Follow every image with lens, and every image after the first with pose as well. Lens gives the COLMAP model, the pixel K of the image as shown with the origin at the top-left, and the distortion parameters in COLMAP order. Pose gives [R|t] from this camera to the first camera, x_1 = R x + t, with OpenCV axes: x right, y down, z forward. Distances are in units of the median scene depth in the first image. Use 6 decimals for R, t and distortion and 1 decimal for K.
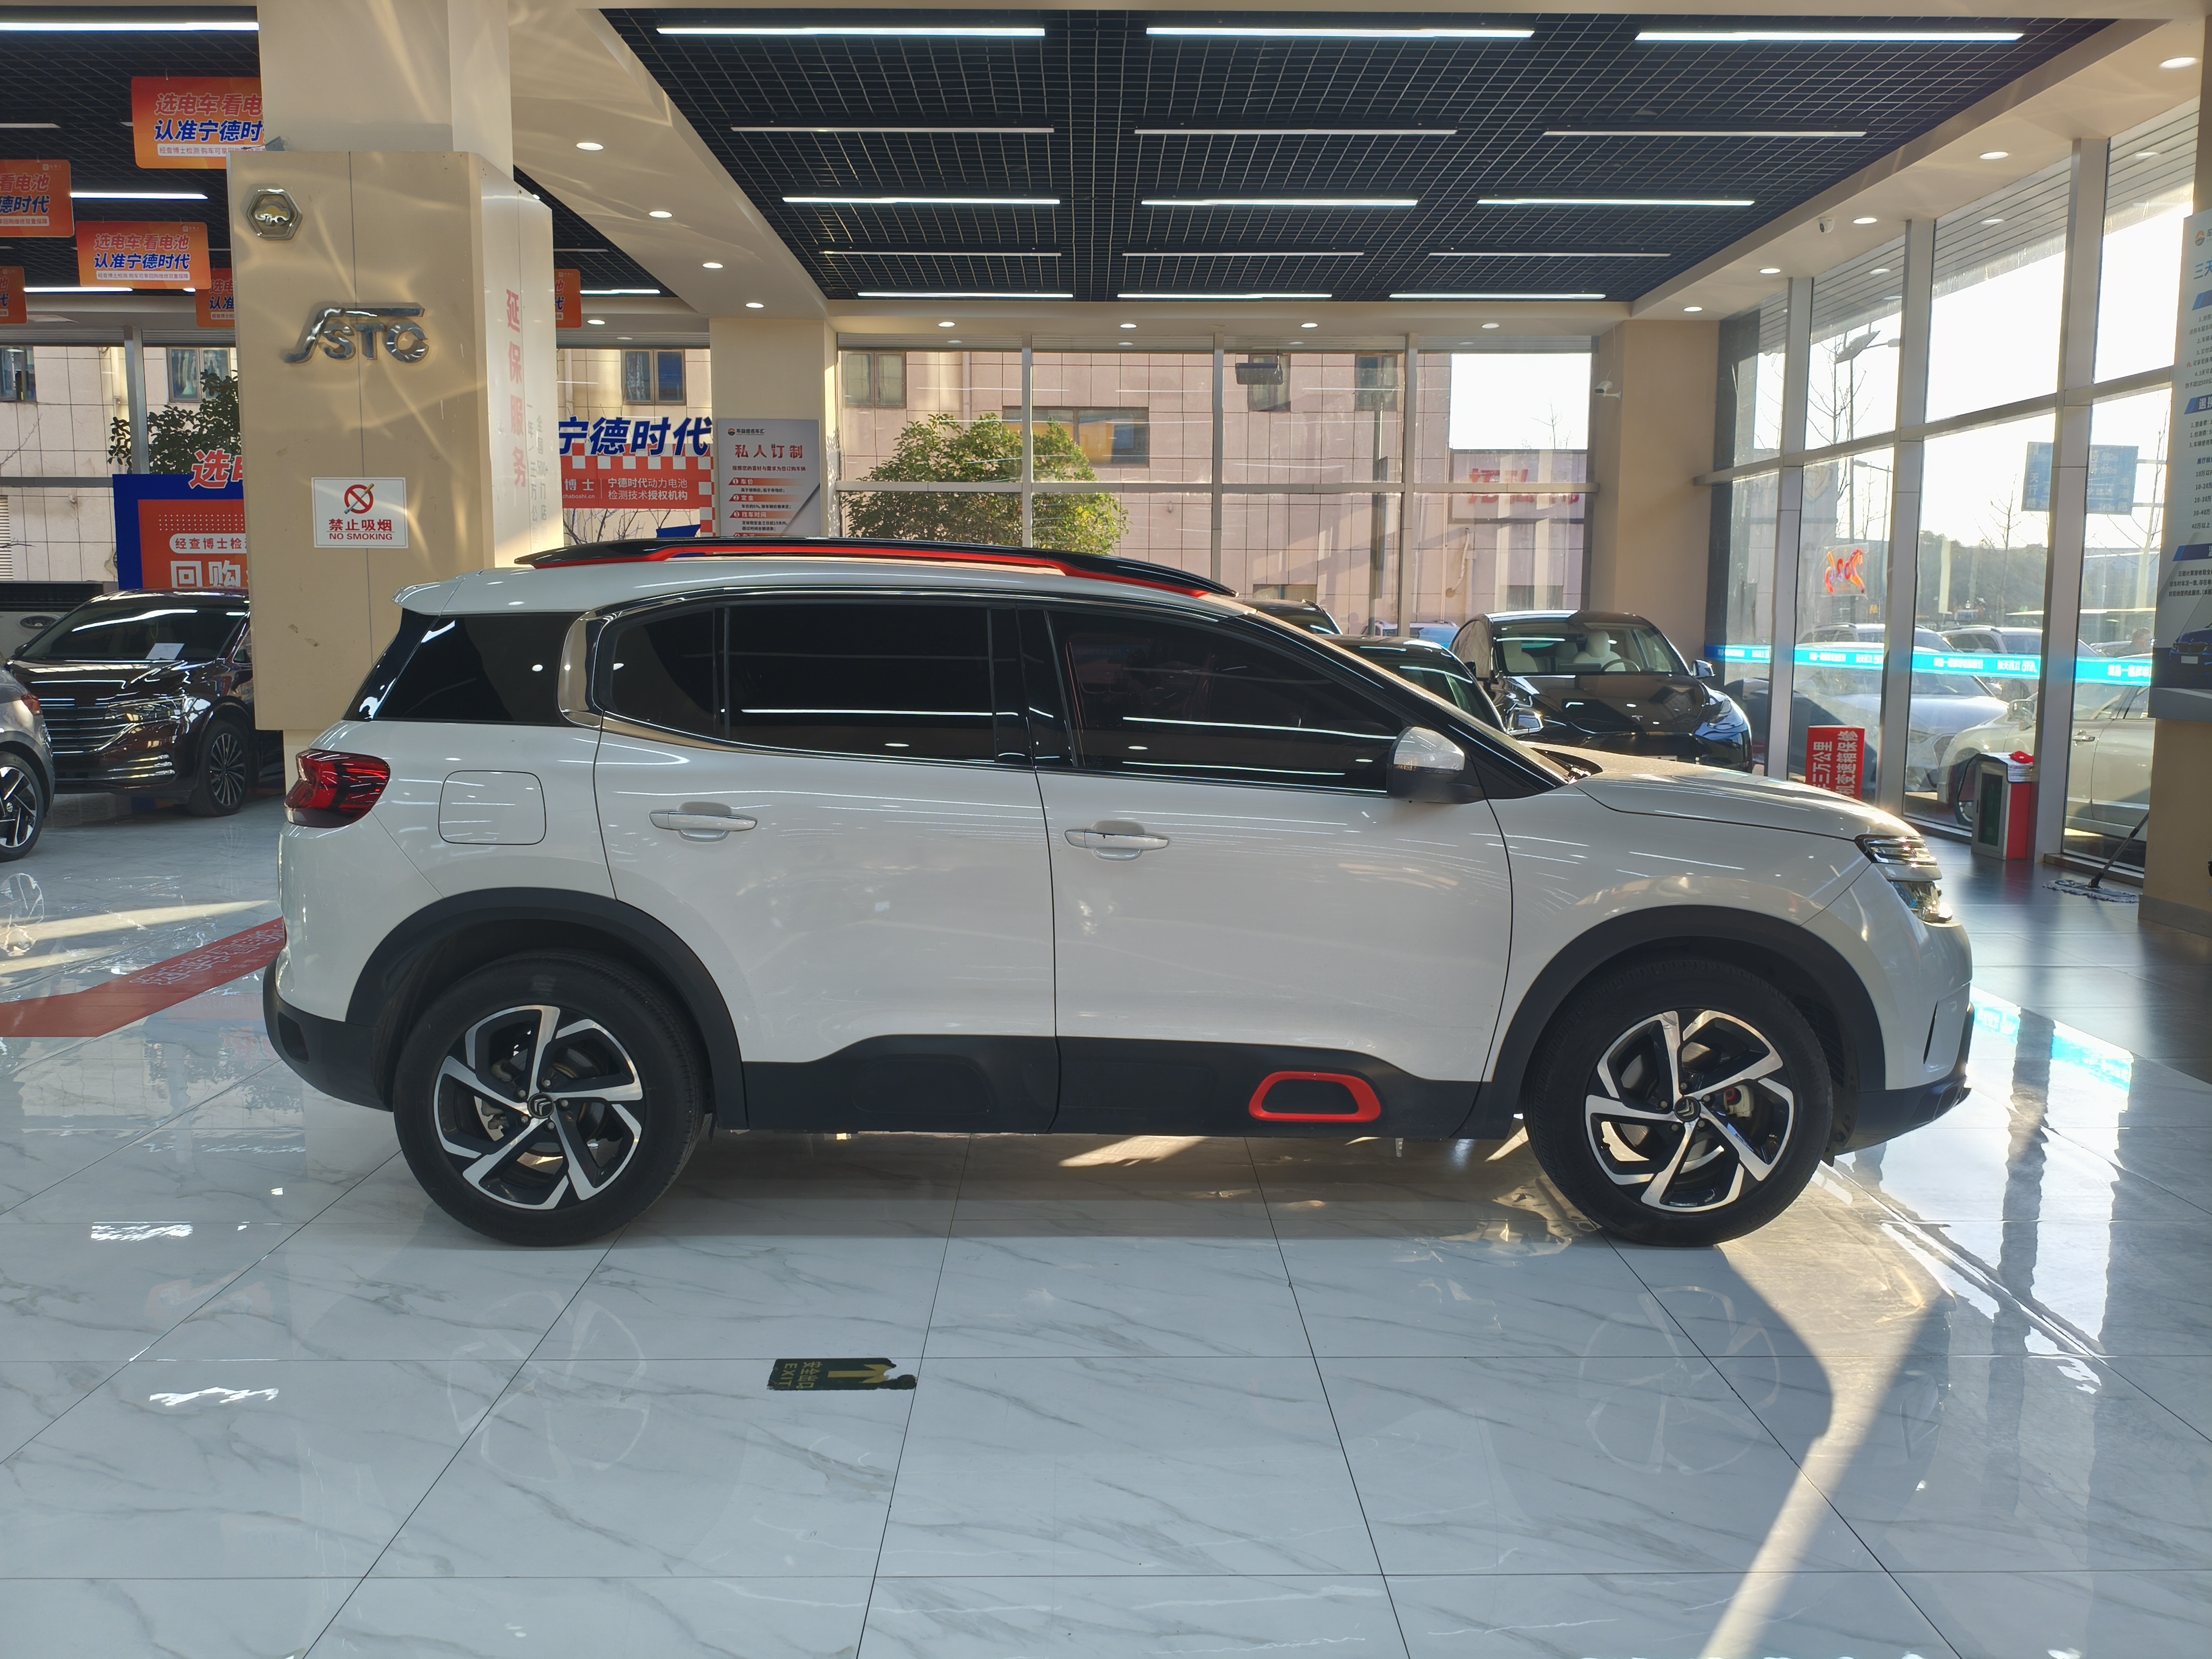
lens RADIAL K [[1722.6, 0, 1106.0], [0, 1722.6, 829.5], [0, 0, 1]] dist [-0.005136, -0.006696]
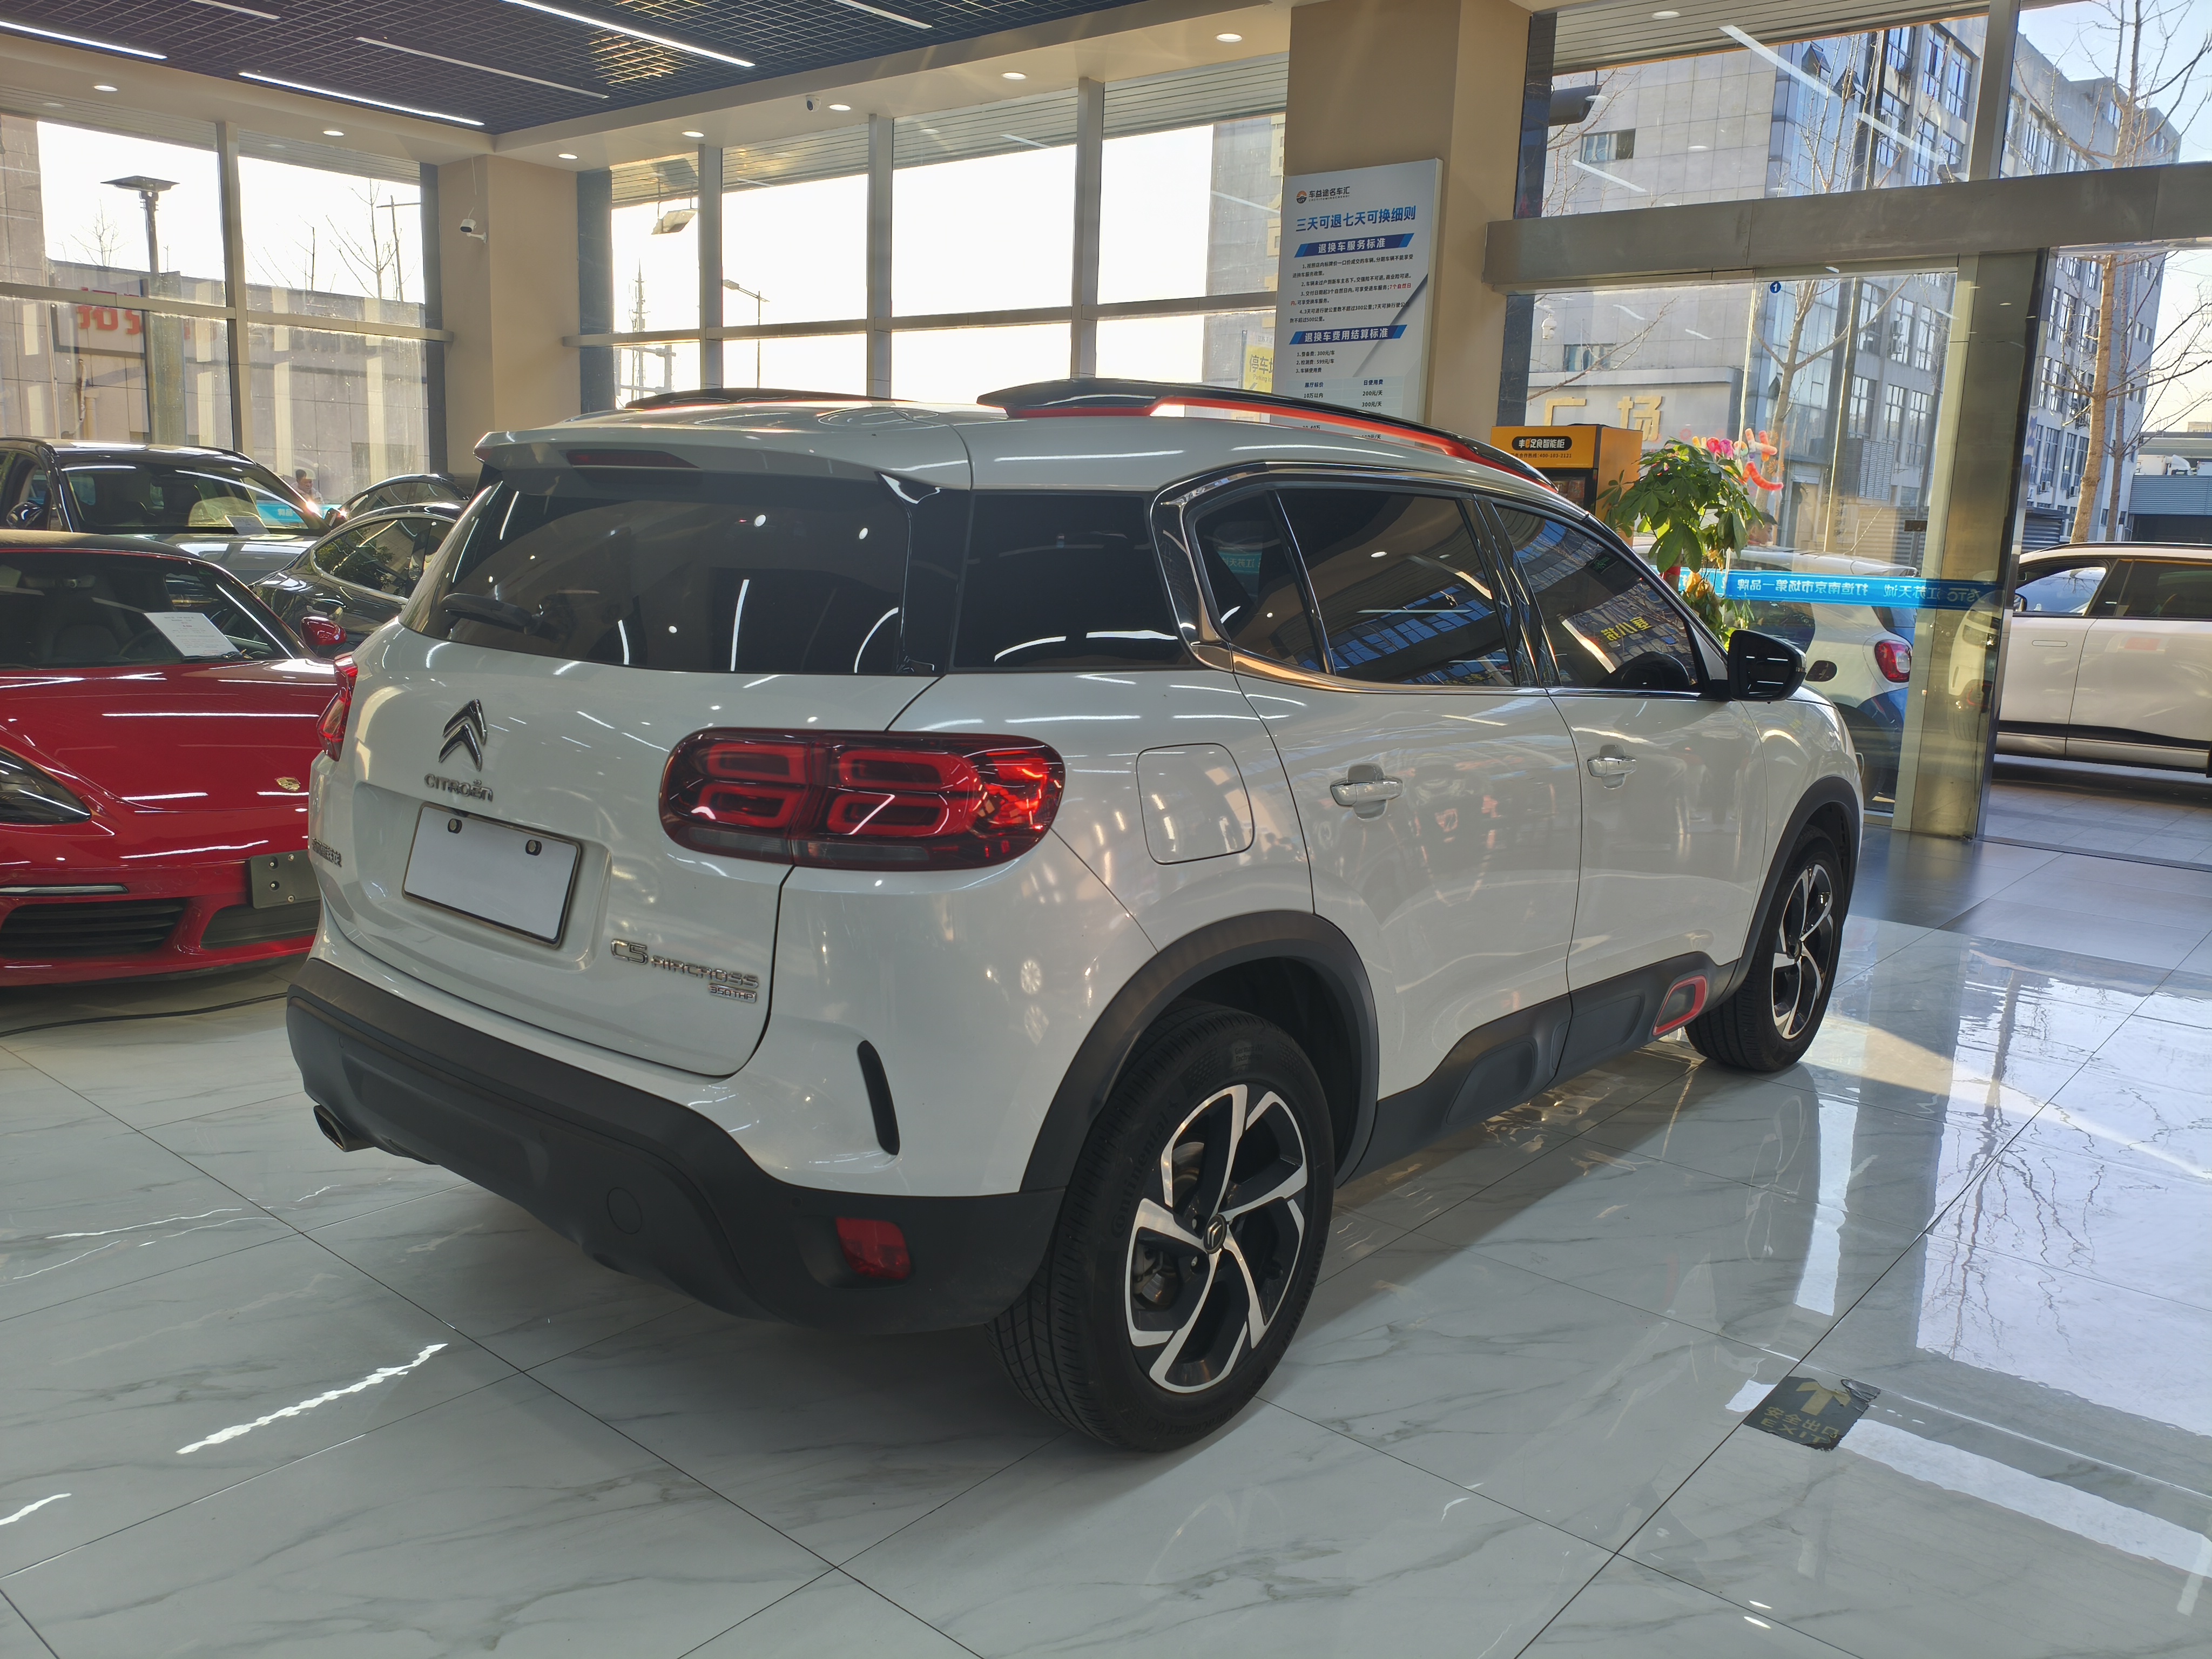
lens RADIAL K [[1726.0, 0, 1082.3], [0, 1726.0, 830.2], [0, 0, 1]] dist [0.011359, -0.009758]
pose [[0.654689, -0.114314, 0.747205, -0.202812], [0.056215, 0.993124, 0.102683, -0.016418], [-0.753805, -0.025221, 0.656614, 0.143211]]
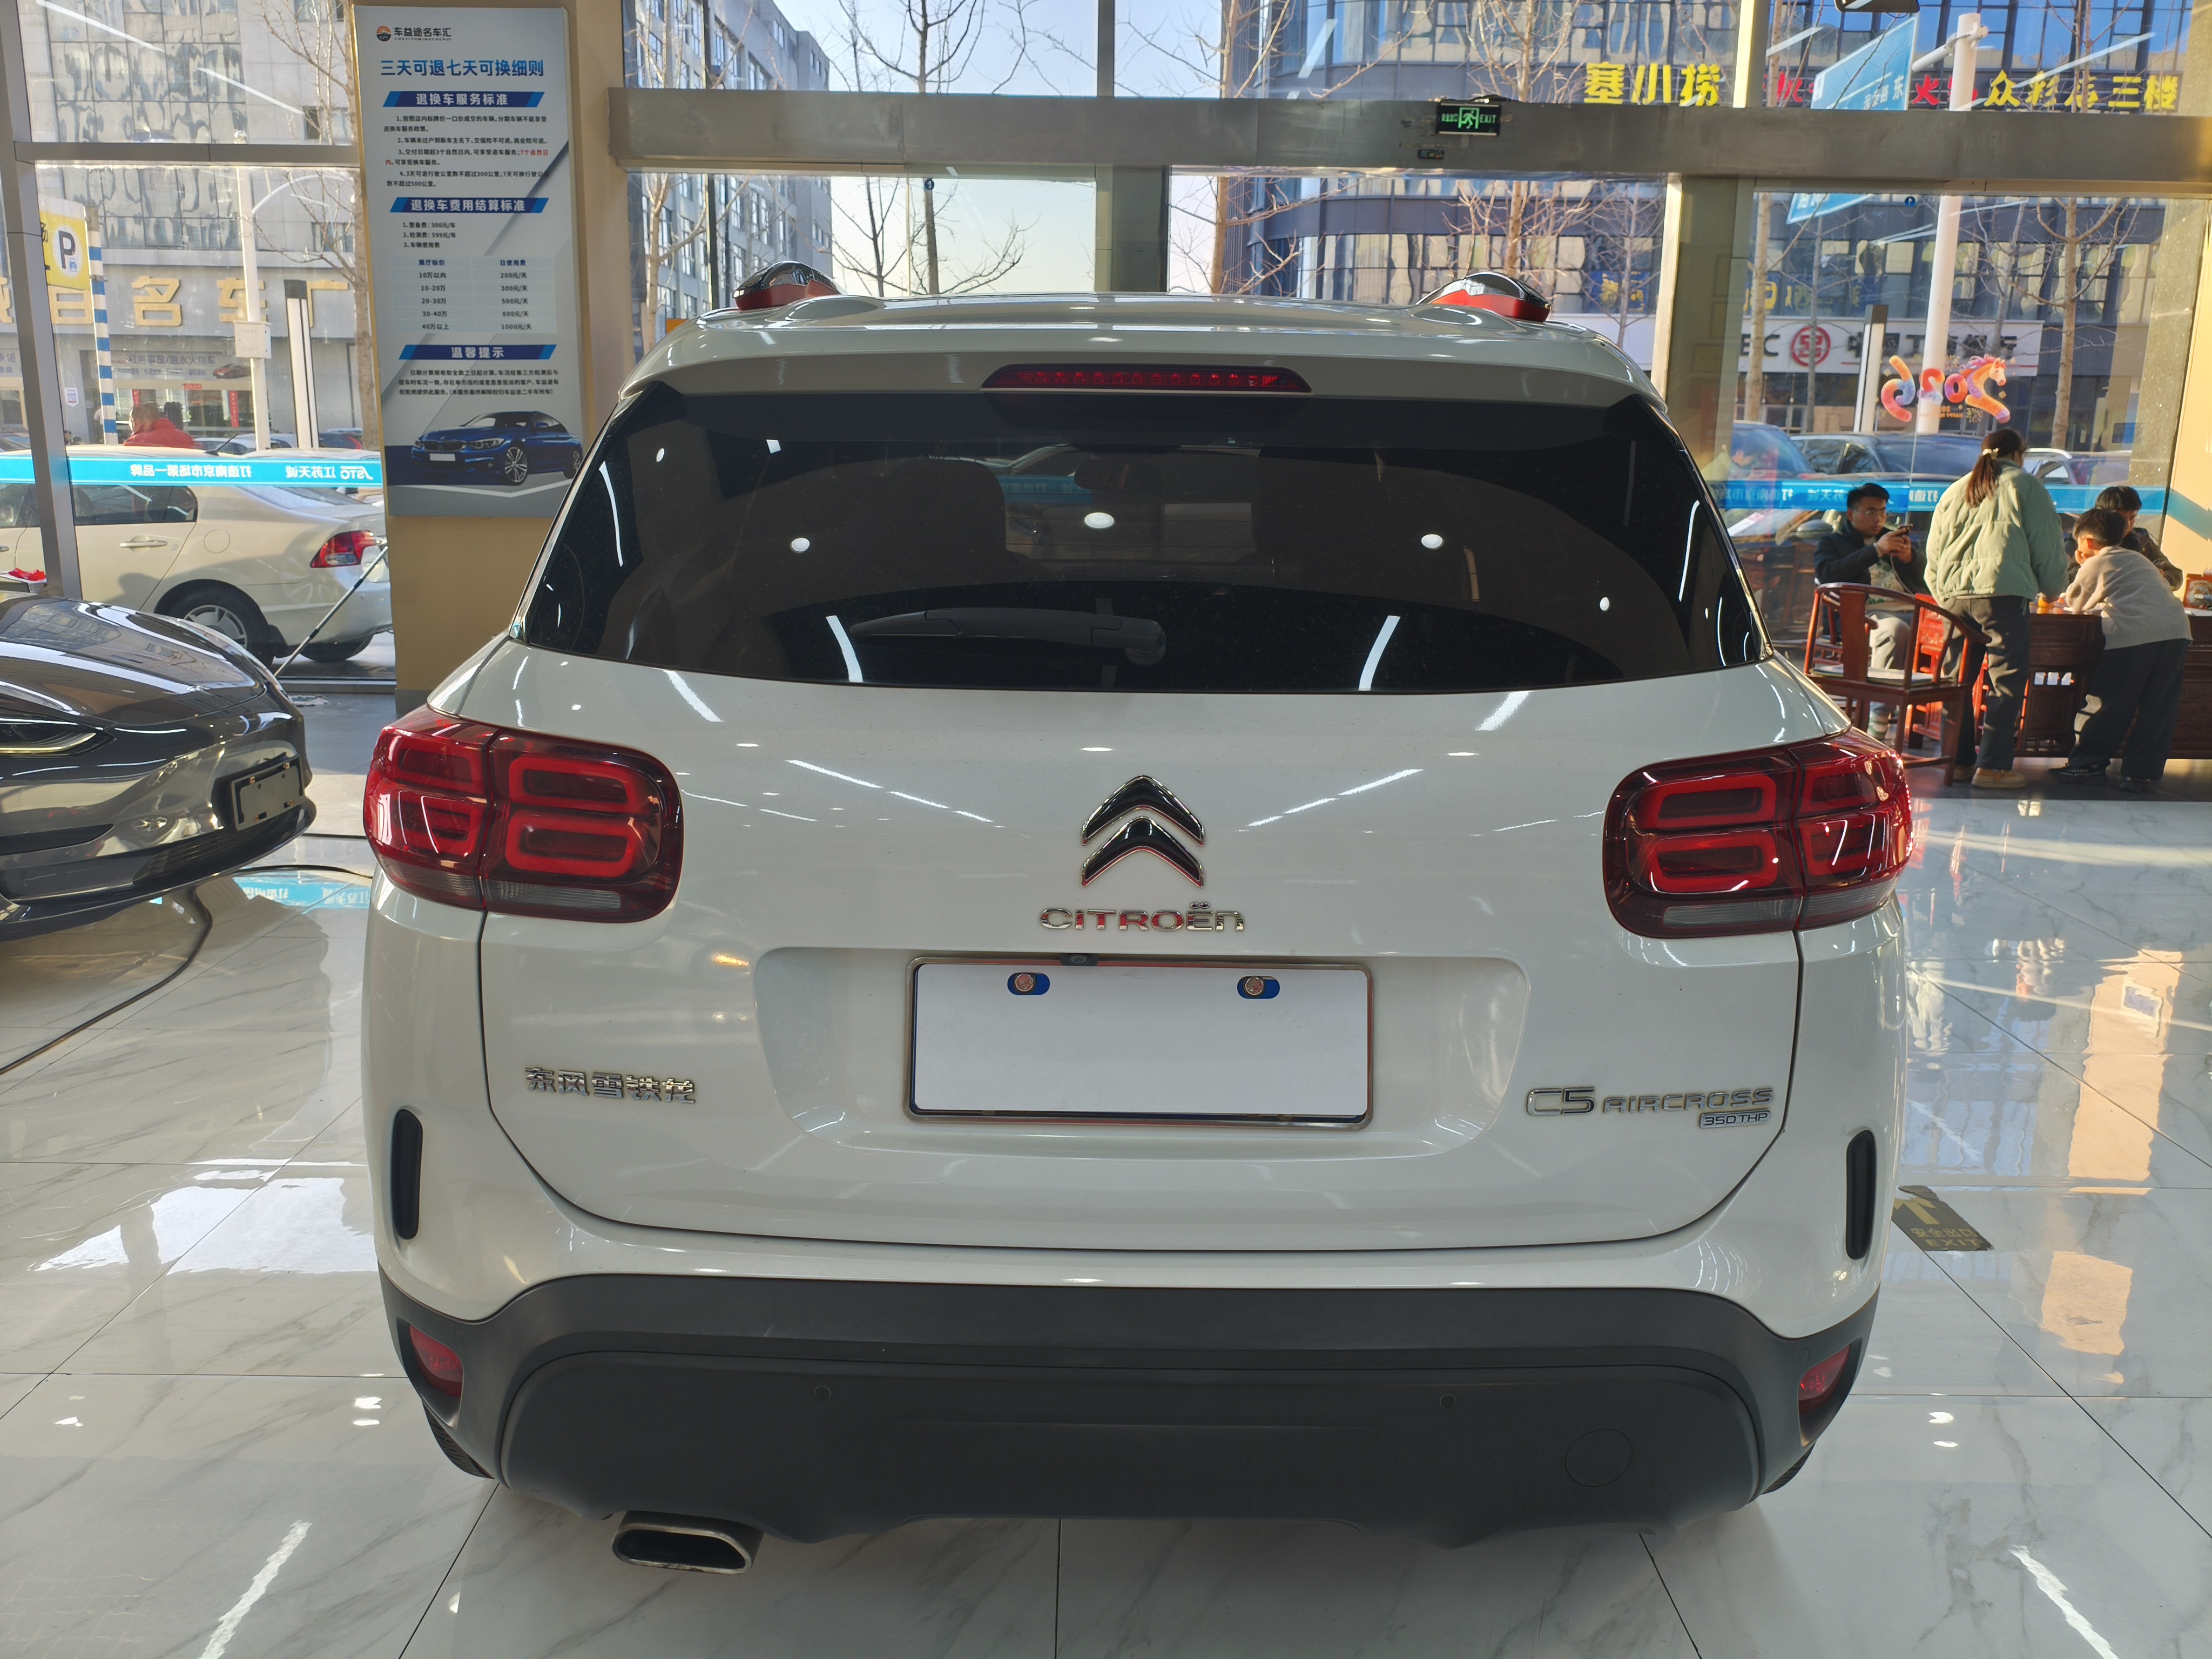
lens RADIAL K [[1722.6, 0, 1106.0], [0, 1722.6, 829.5], [0, 0, 1]] dist [-0.005136, -0.006696]
pose [[0.009847, -0.223037, 0.974760, -0.214641], [0.103468, 0.969802, 0.220858, -0.033254], [-0.994584, 0.098681, 0.032627, 0.283935]]
